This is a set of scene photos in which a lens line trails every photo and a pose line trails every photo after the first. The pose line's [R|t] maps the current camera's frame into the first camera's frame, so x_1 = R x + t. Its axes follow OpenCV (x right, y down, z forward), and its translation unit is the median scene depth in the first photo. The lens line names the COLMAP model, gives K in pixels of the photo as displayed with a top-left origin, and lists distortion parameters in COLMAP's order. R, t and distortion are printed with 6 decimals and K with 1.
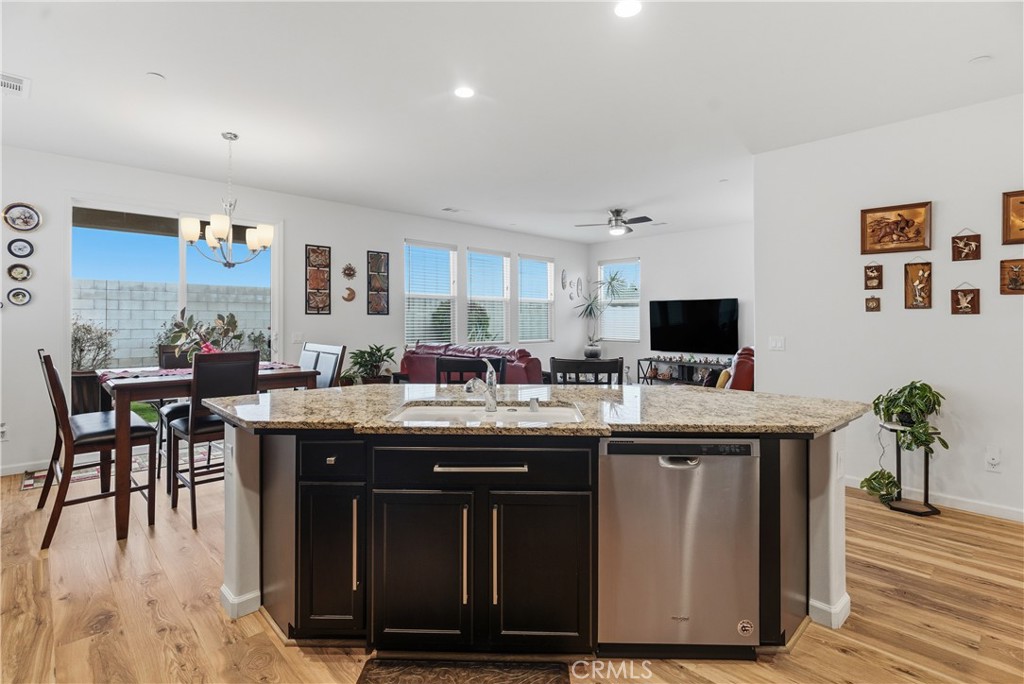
lens RADIAL K [[496.5, 0, 512.8], [0, 496.5, 323.4], [0, 0, 1]] dist [0.001322, 0.000119]
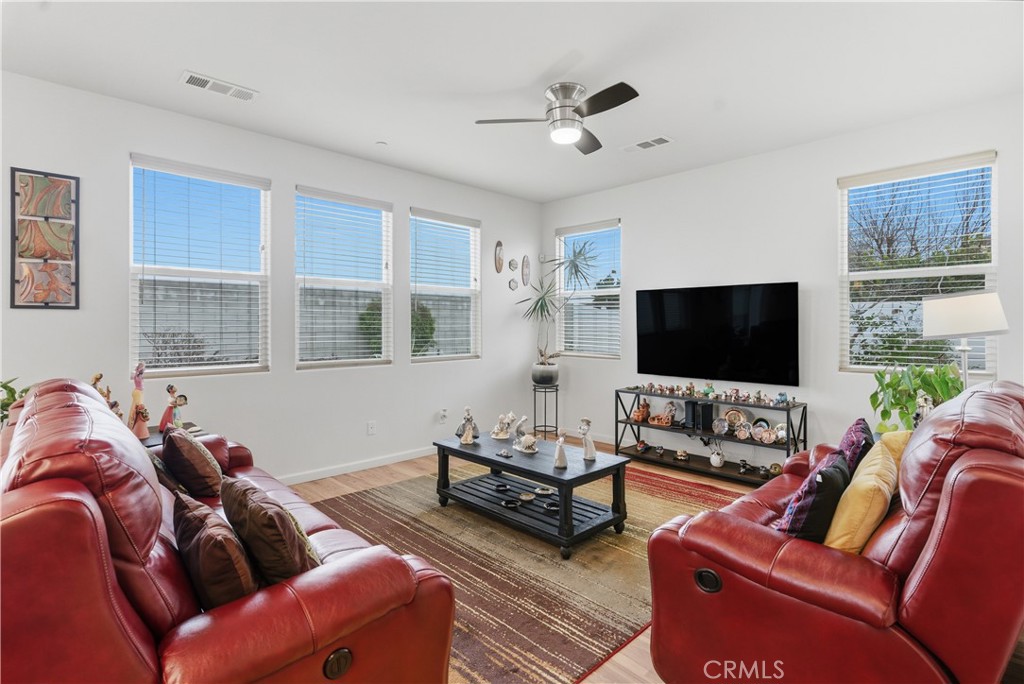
lens RADIAL K [[496.5, 0, 512.8], [0, 496.5, 323.4], [0, 0, 1]] dist [0.001322, 0.000119]
pose [[0.999824, 0.001854, 0.018656, 0.121239], [-0.001751, 0.999983, -0.005524, -0.001996], [-0.018666, 0.005491, 0.999811, 0.423075]]
